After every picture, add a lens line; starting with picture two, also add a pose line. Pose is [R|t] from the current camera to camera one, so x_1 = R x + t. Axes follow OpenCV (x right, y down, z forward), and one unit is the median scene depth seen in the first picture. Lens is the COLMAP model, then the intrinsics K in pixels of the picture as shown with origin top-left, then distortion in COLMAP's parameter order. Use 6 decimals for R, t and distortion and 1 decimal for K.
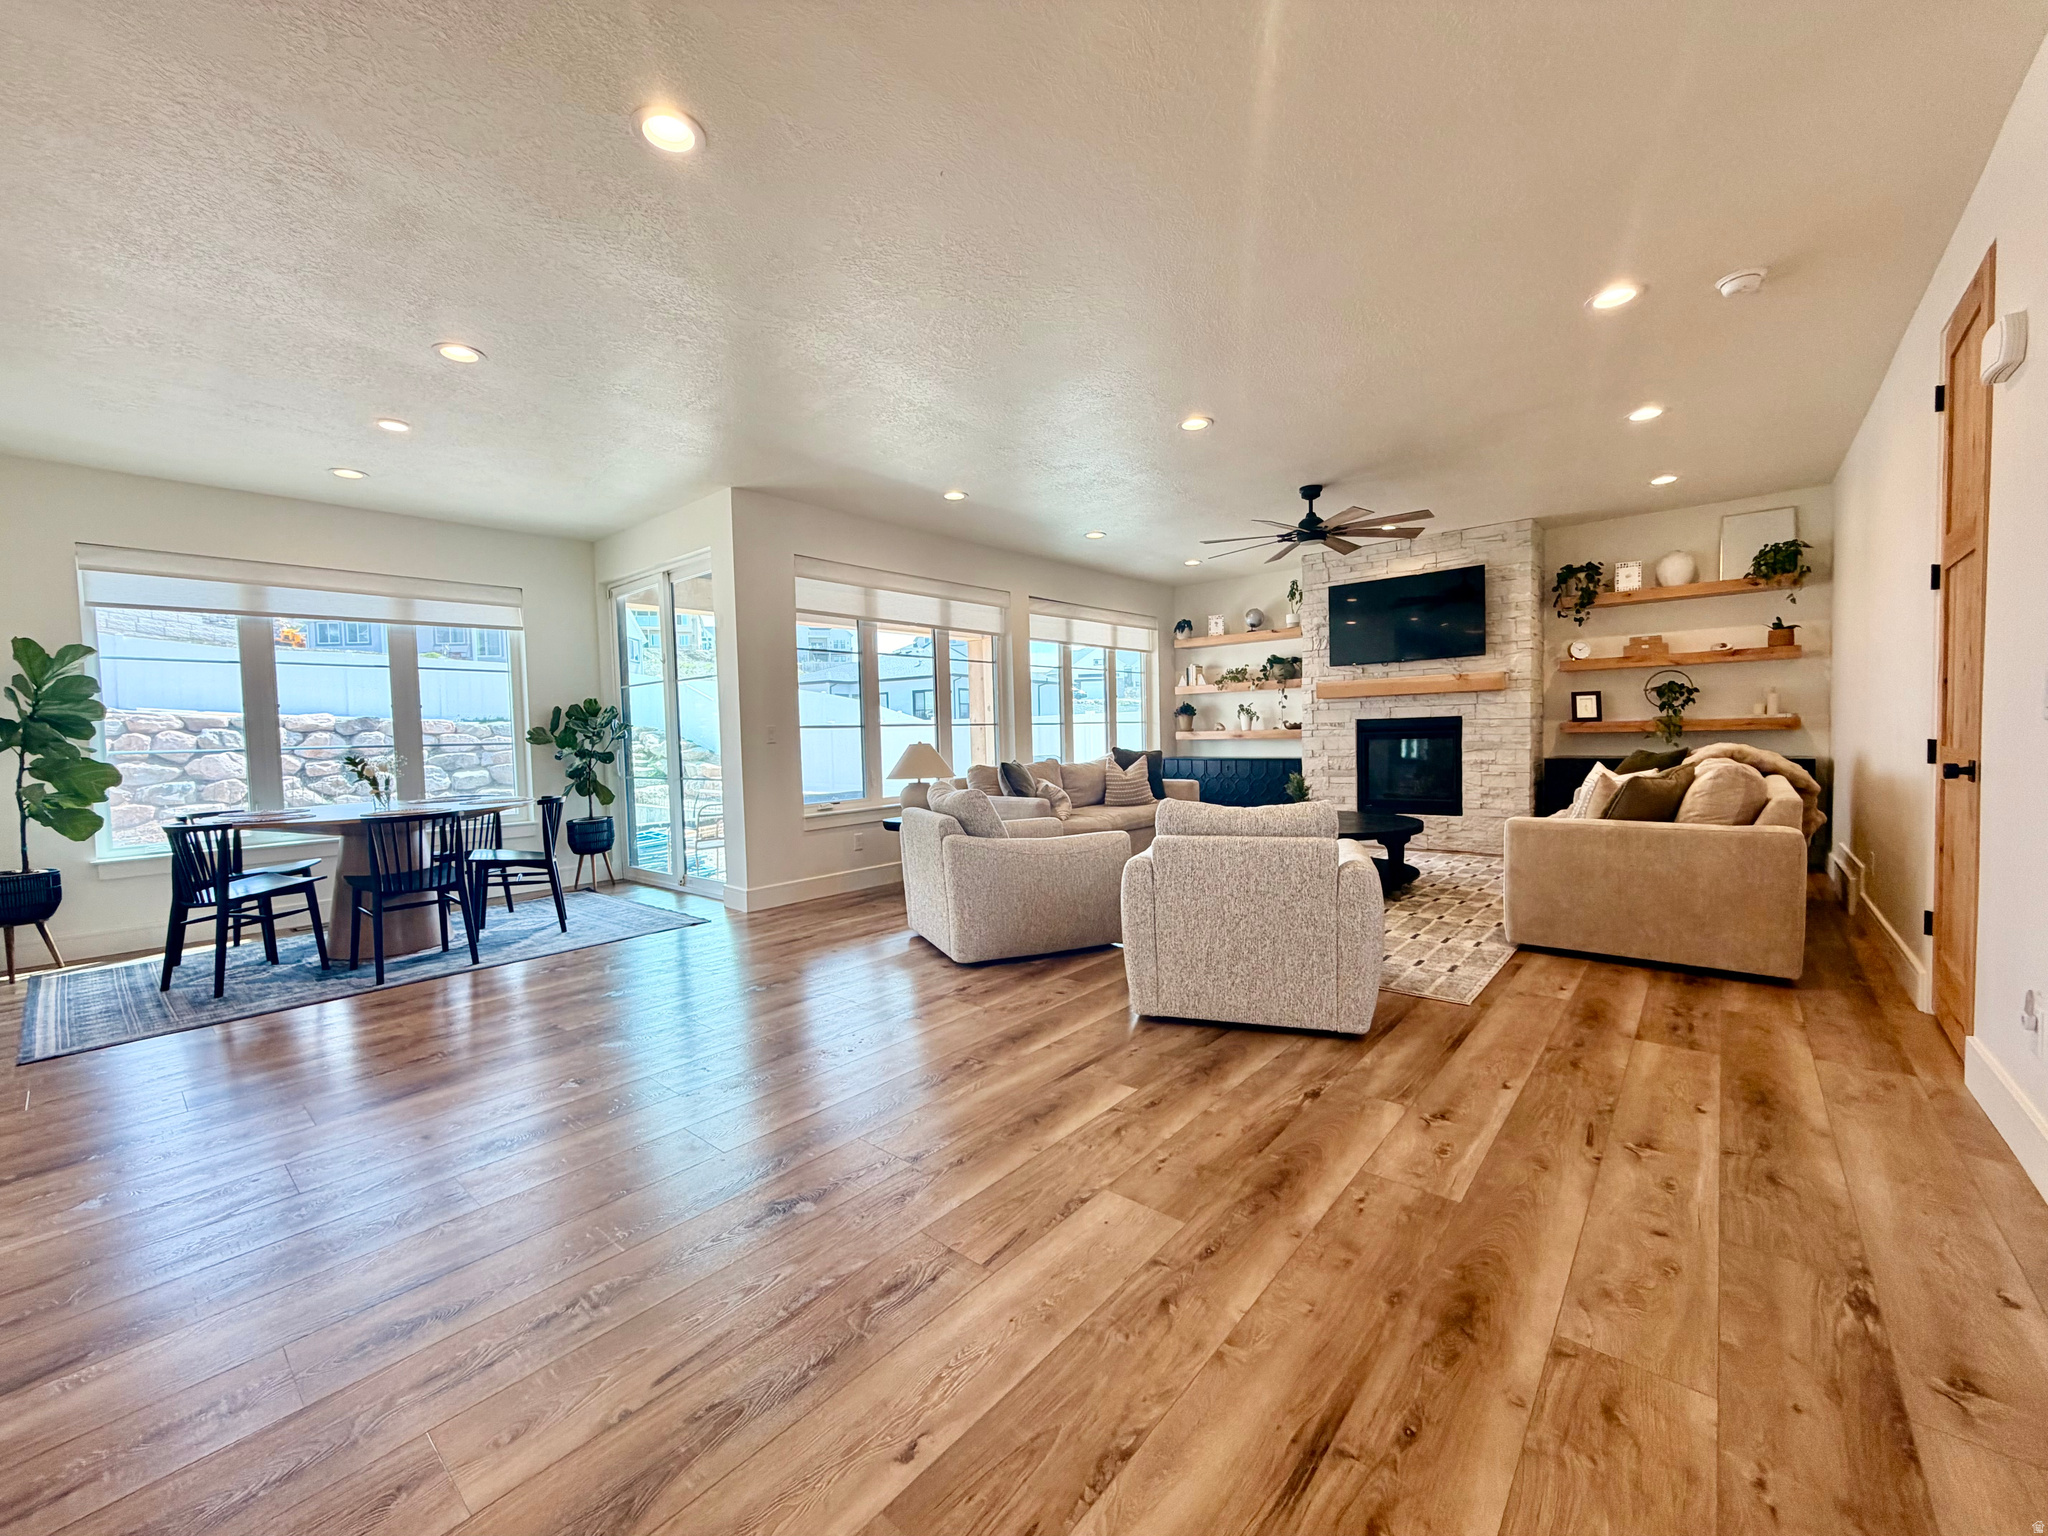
lens RADIAL K [[813.9, 0, 1018.0], [0, 813.9, 768.7], [0, 0, 1]] dist [0.002823, -0.000096]
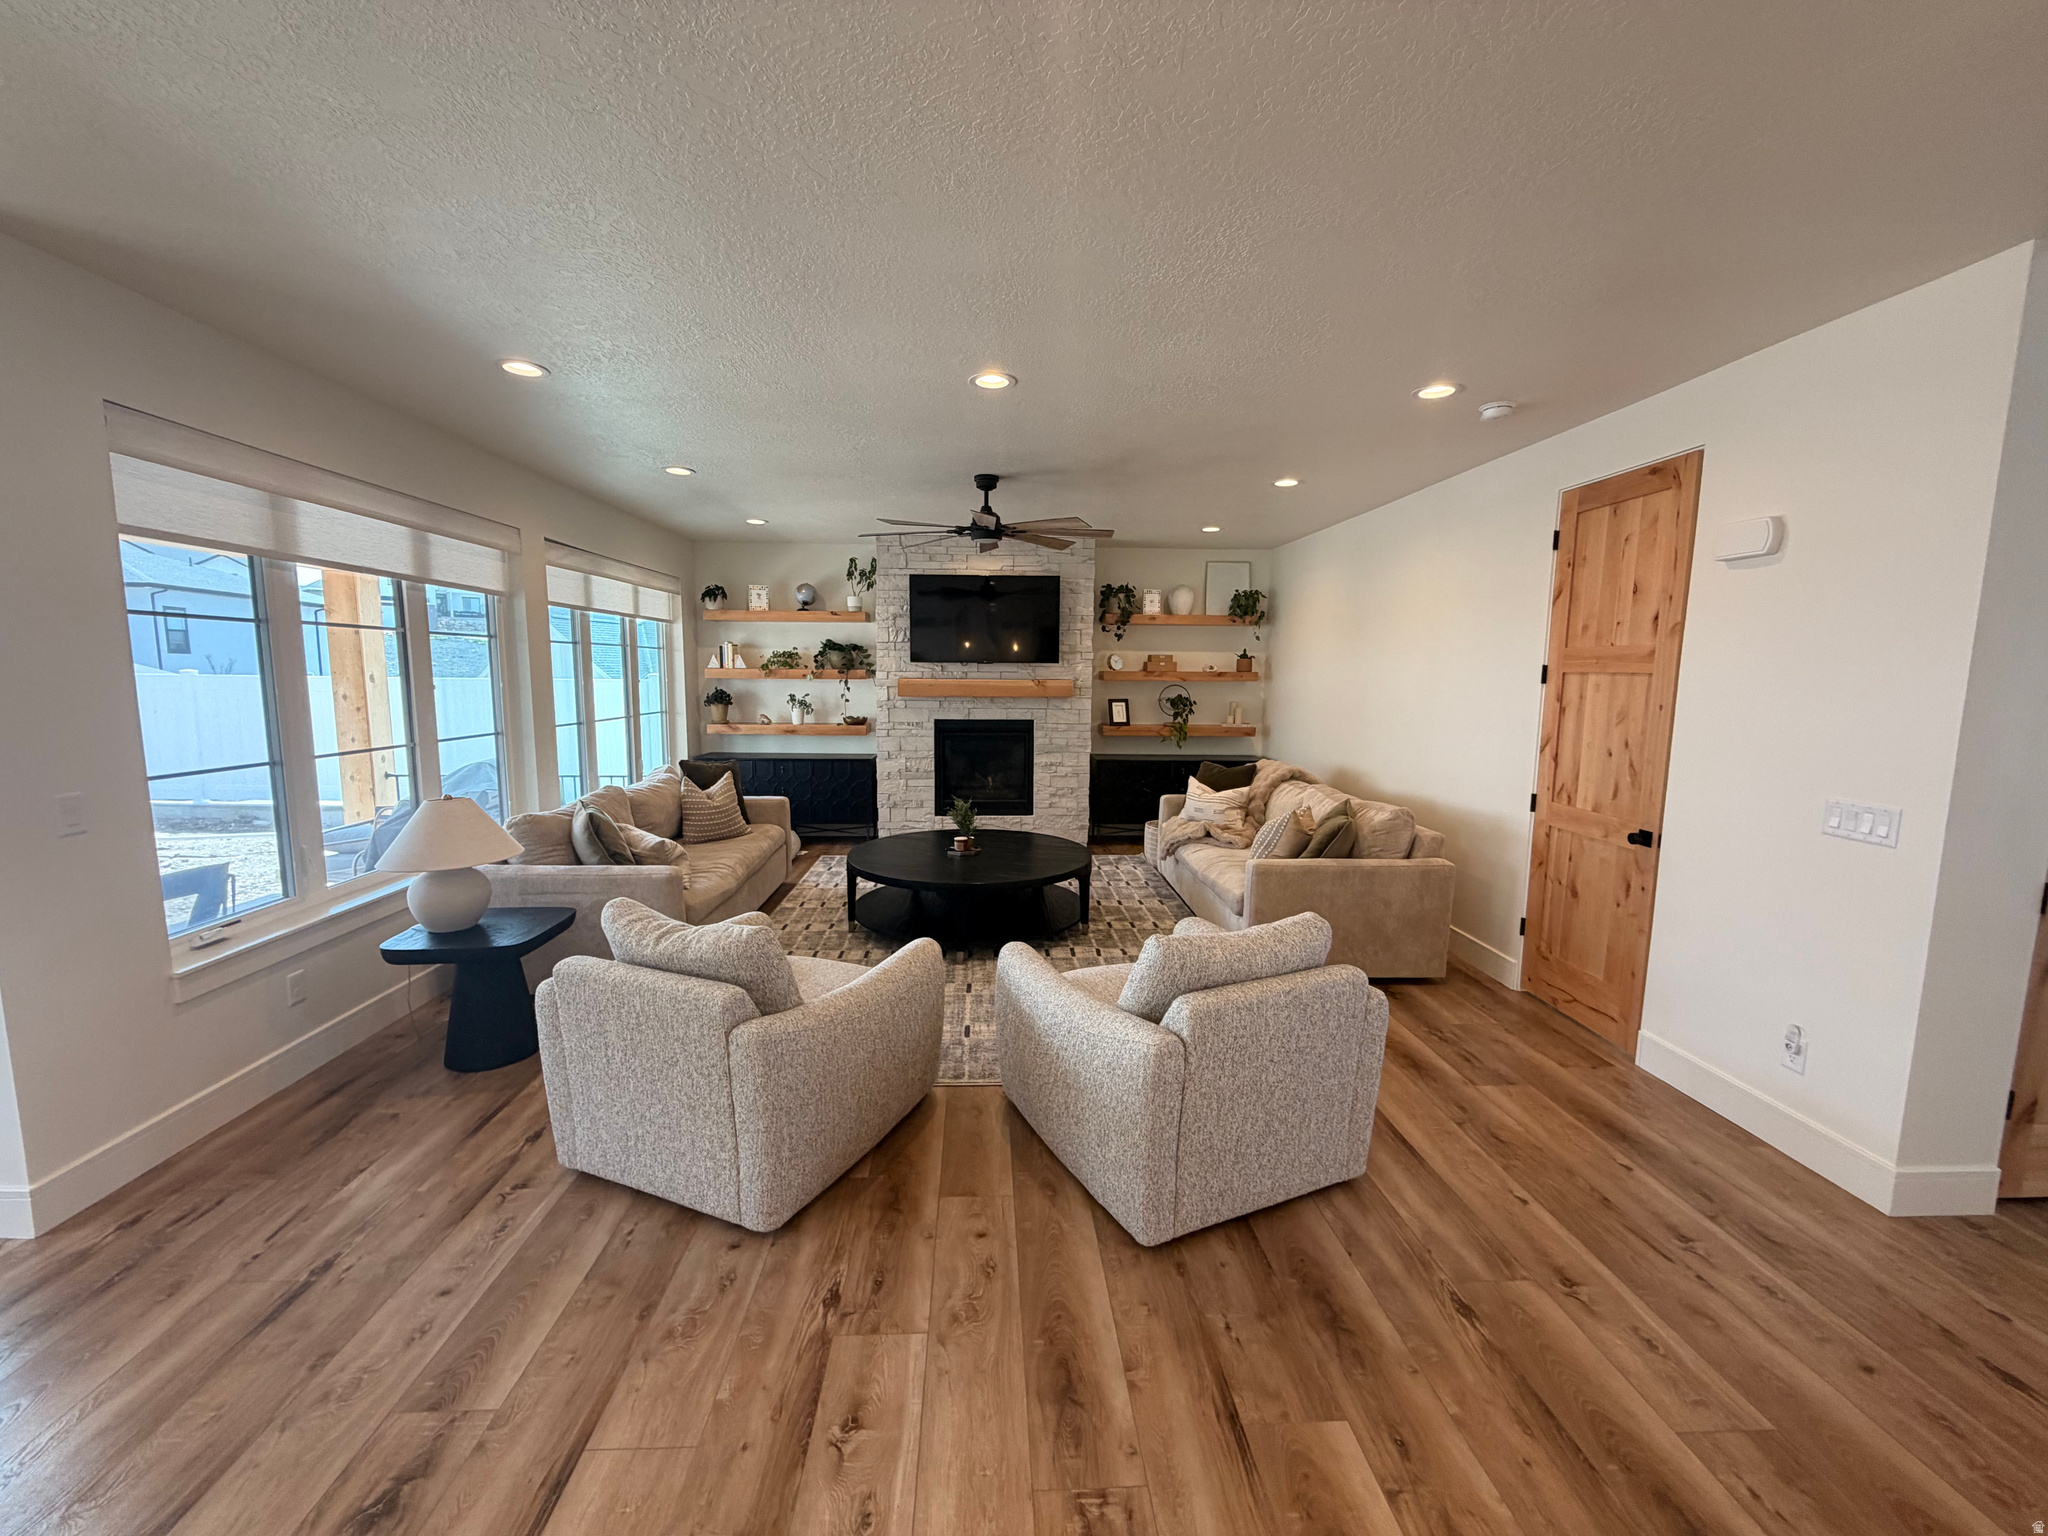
lens RADIAL K [[813.9, 0, 1018.0], [0, 813.9, 768.7], [0, 0, 1]] dist [0.002823, -0.000096]
pose [[0.725633, -0.049539, 0.686297, -0.198525], [0.002595, 0.997595, 0.069266, -0.080948], [-0.688077, -0.048481, 0.724016, 0.286442]]
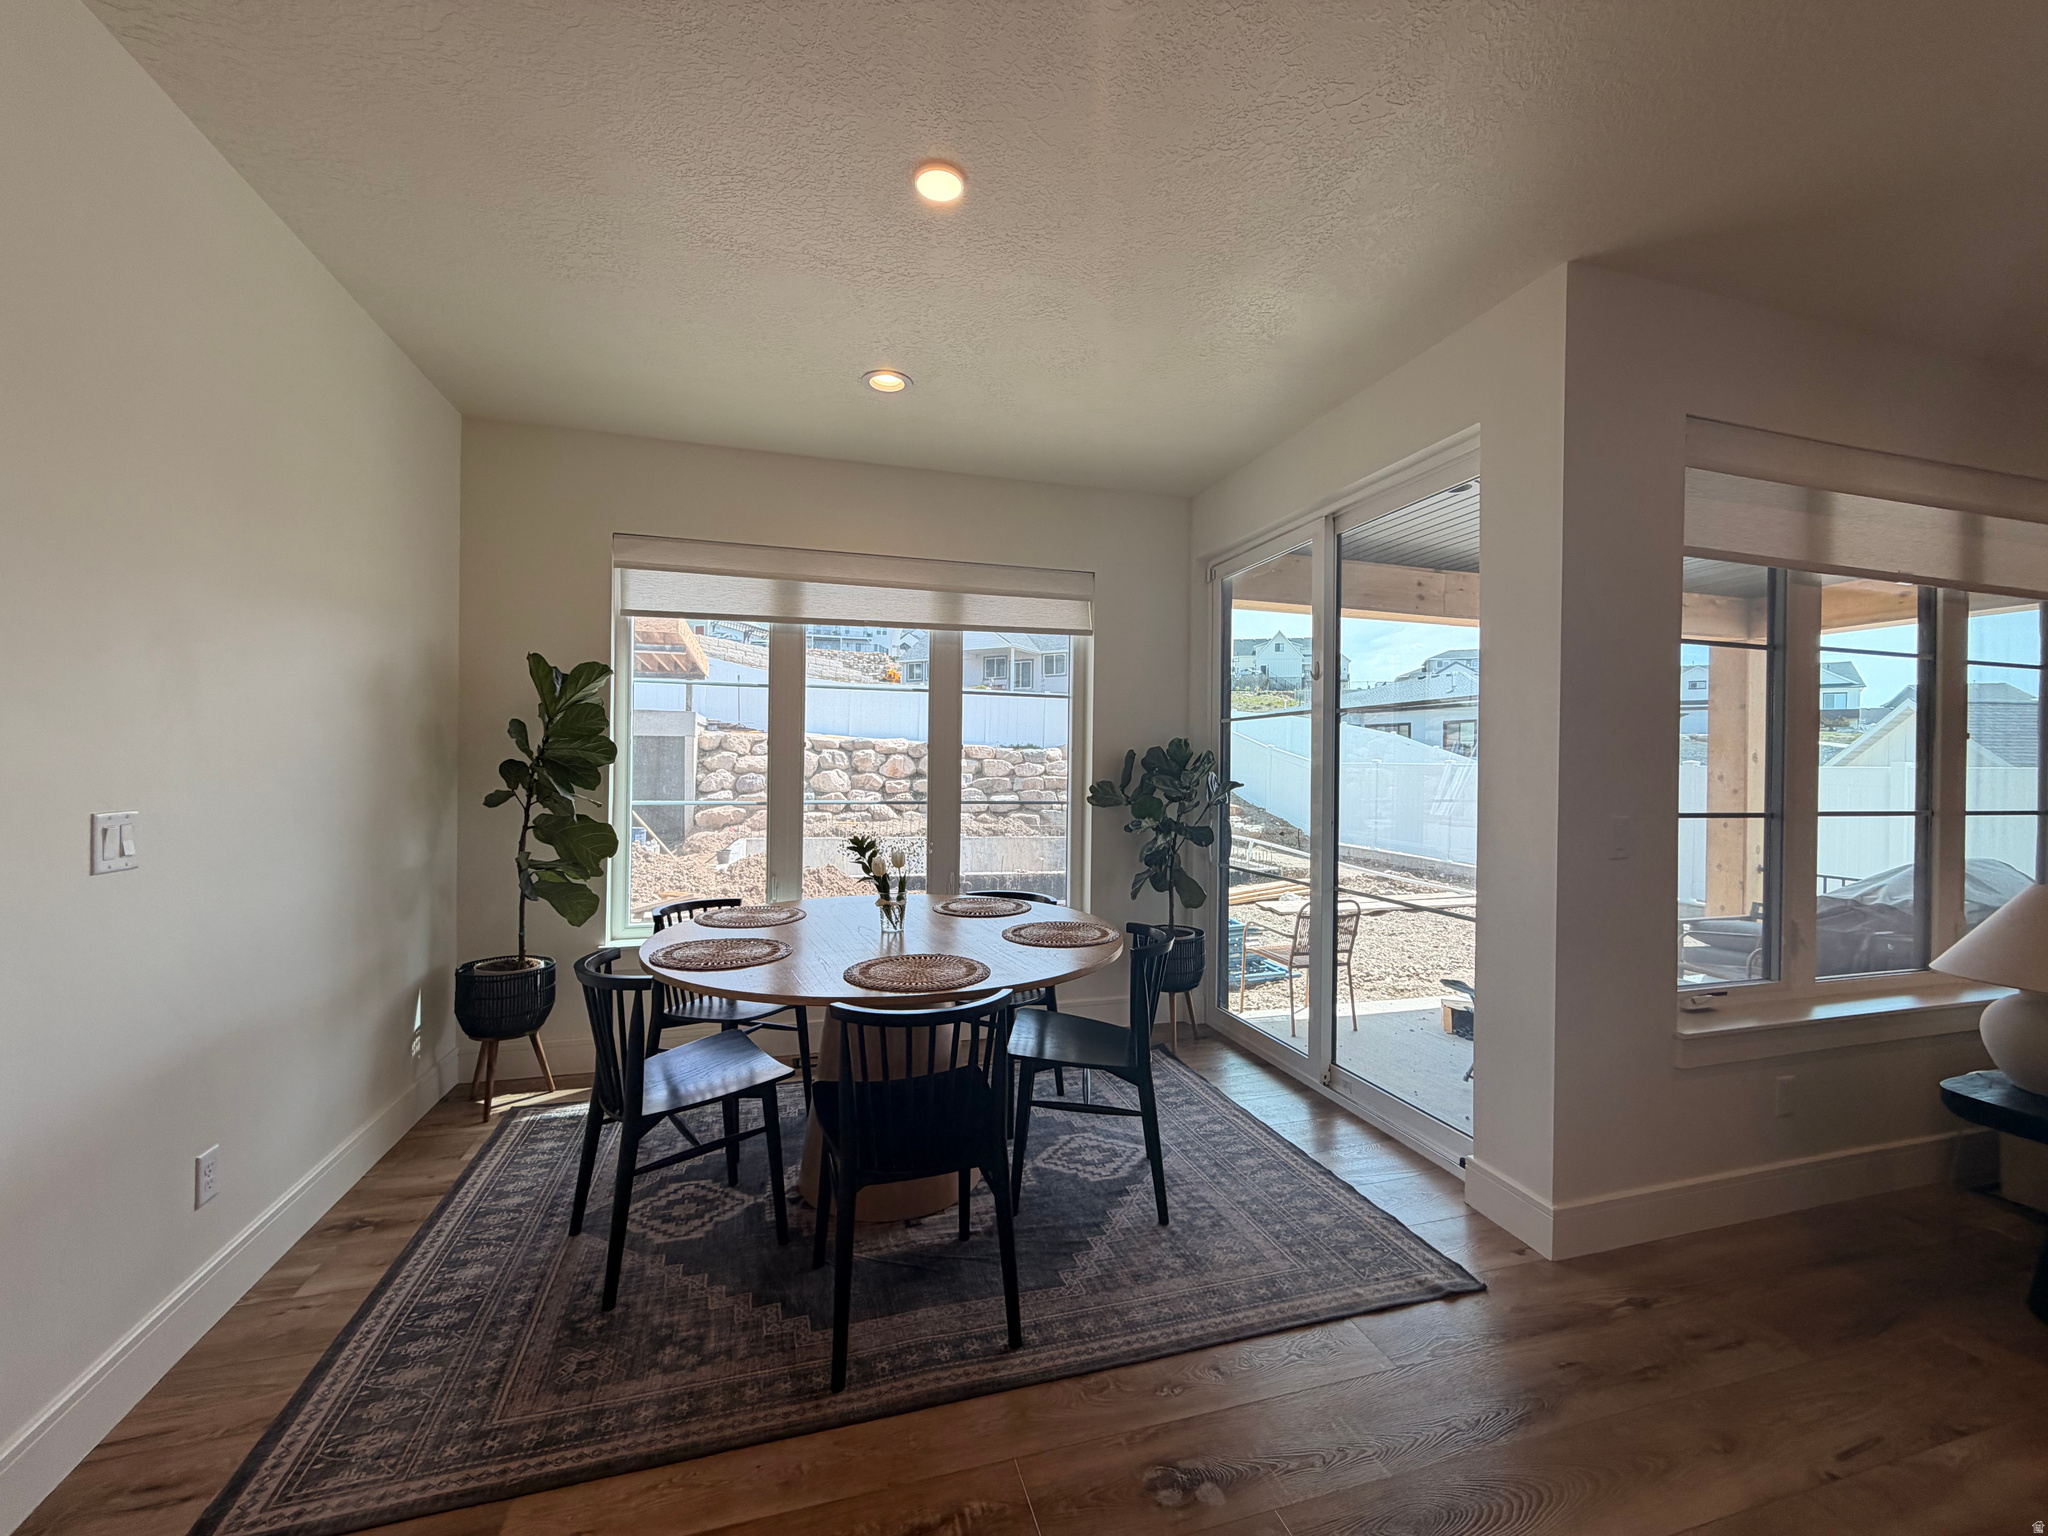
lens RADIAL K [[813.9, 0, 1018.0], [0, 813.9, 768.7], [0, 0, 1]] dist [0.002823, -0.000096]
pose [[0.839724, 0.039940, -0.541543, -0.286284], [-0.058843, 0.998112, -0.017629, -0.044055], [0.539816, 0.046669, 0.840488, 0.402233]]
